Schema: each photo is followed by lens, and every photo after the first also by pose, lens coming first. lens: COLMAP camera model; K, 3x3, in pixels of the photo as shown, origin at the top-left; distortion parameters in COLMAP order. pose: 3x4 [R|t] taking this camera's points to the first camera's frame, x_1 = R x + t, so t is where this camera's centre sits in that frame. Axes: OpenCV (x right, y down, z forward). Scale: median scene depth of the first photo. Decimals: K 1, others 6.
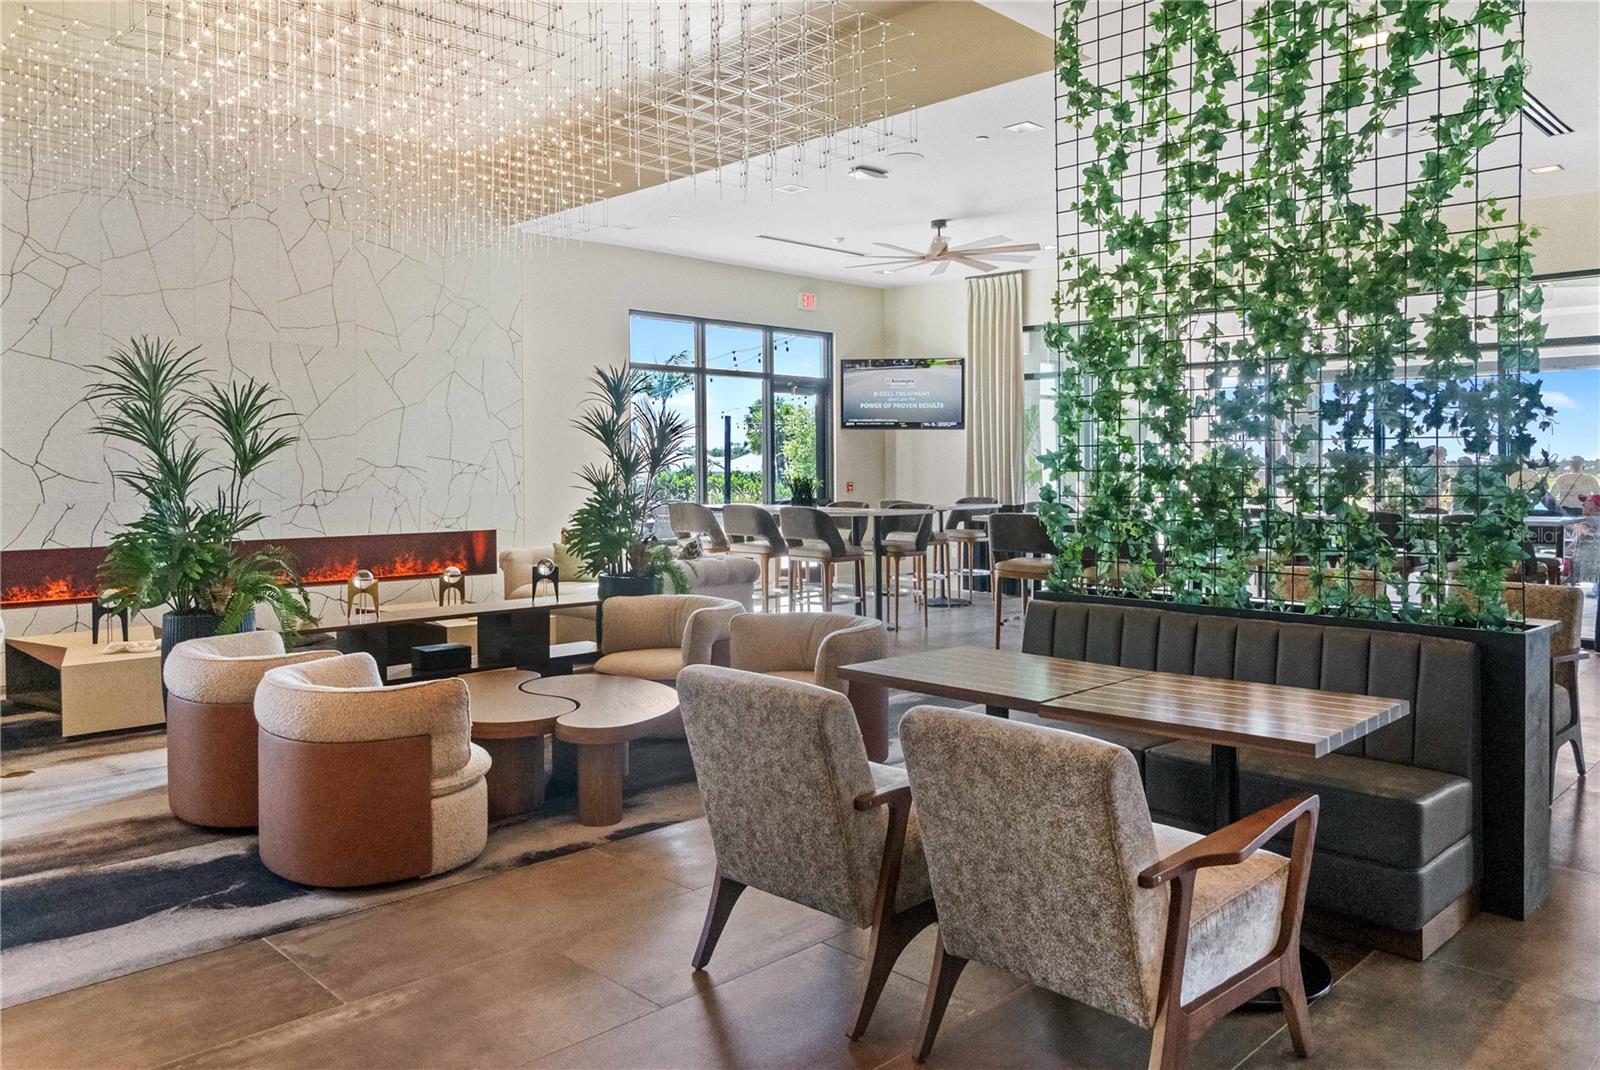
lens RADIAL K [[1145.8, 0, 800.0], [0, 1145.8, 535.0], [0, 0, 1]] dist [0.001990, 0.000679]
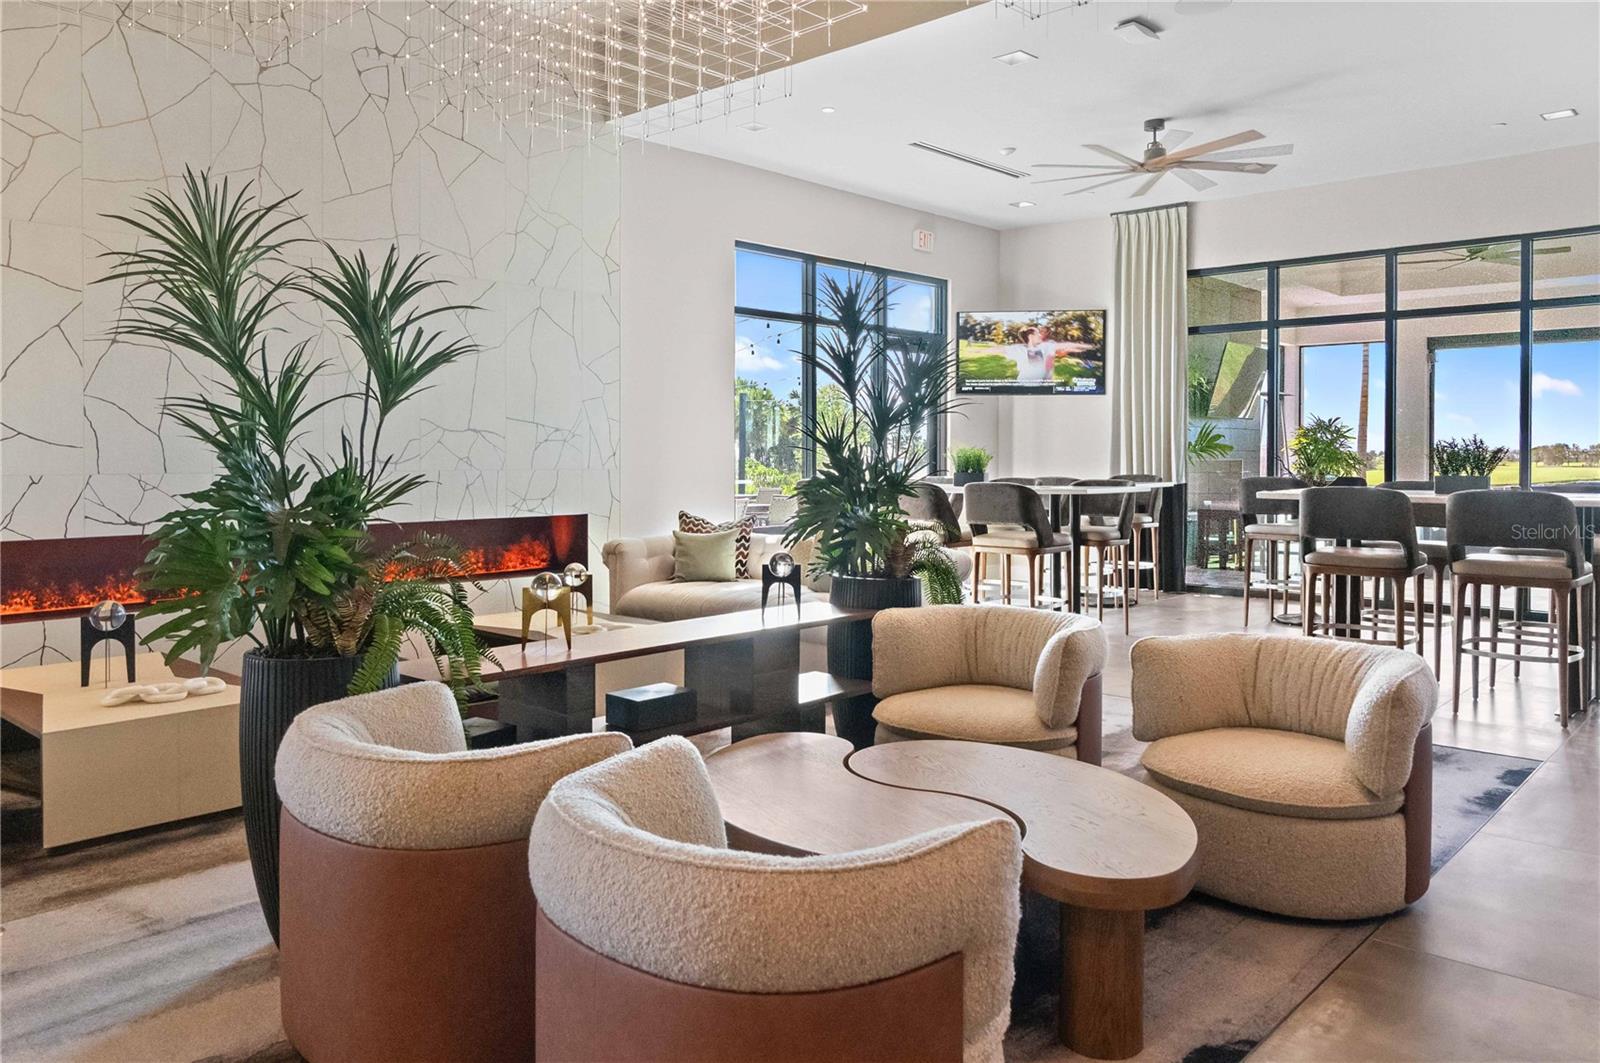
lens RADIAL K [[1157.3, 0, 797.9], [0, 1157.3, 508.8], [0, 0, 1]] dist [-0.002372, 0.002637]
pose [[0.999061, -0.003374, 0.043198, -0.290747], [0.003981, 0.999894, -0.013986, 0.005998], [-0.043146, 0.014145, 0.998969, 0.396187]]
